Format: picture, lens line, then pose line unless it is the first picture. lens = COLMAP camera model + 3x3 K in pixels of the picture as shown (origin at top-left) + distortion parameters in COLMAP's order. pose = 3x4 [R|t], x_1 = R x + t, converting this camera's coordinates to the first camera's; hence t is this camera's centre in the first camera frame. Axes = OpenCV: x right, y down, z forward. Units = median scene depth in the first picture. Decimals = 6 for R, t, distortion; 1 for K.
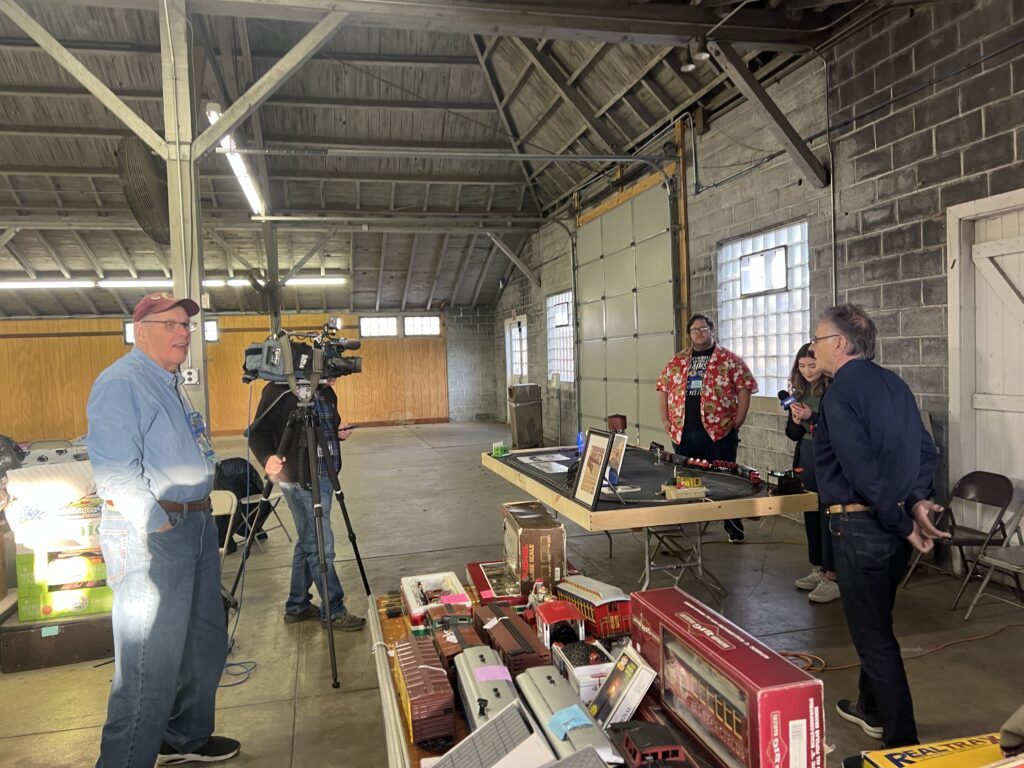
lens RADIAL K [[768.8, 0, 524.3], [0, 768.8, 382.0], [0, 0, 1]] dist [0.206642, -0.001818]
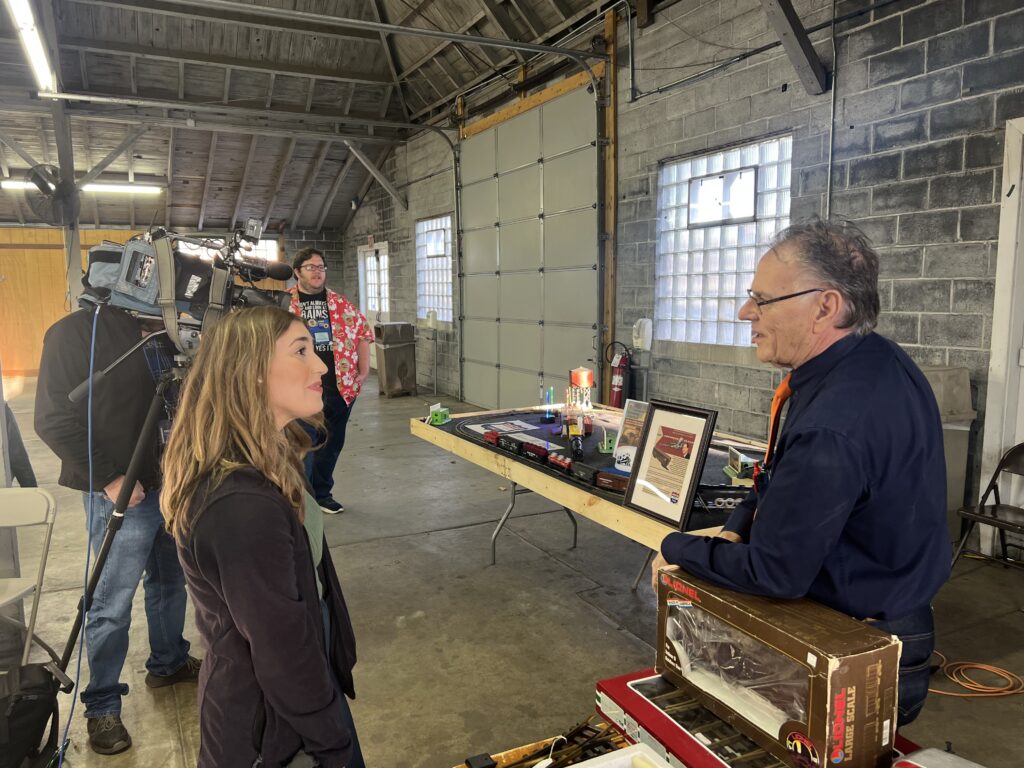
lens RADIAL K [[777.2, 0, 512.0], [0, 777.2, 384.0], [0, 0, 1]] dist [0.069994, -0.004904]
pose [[0.977564, 0.002710, 0.210623, -0.069994], [-0.020278, 0.996484, 0.081293, -0.002728], [-0.209662, -0.083740, 0.974181, 0.154305]]
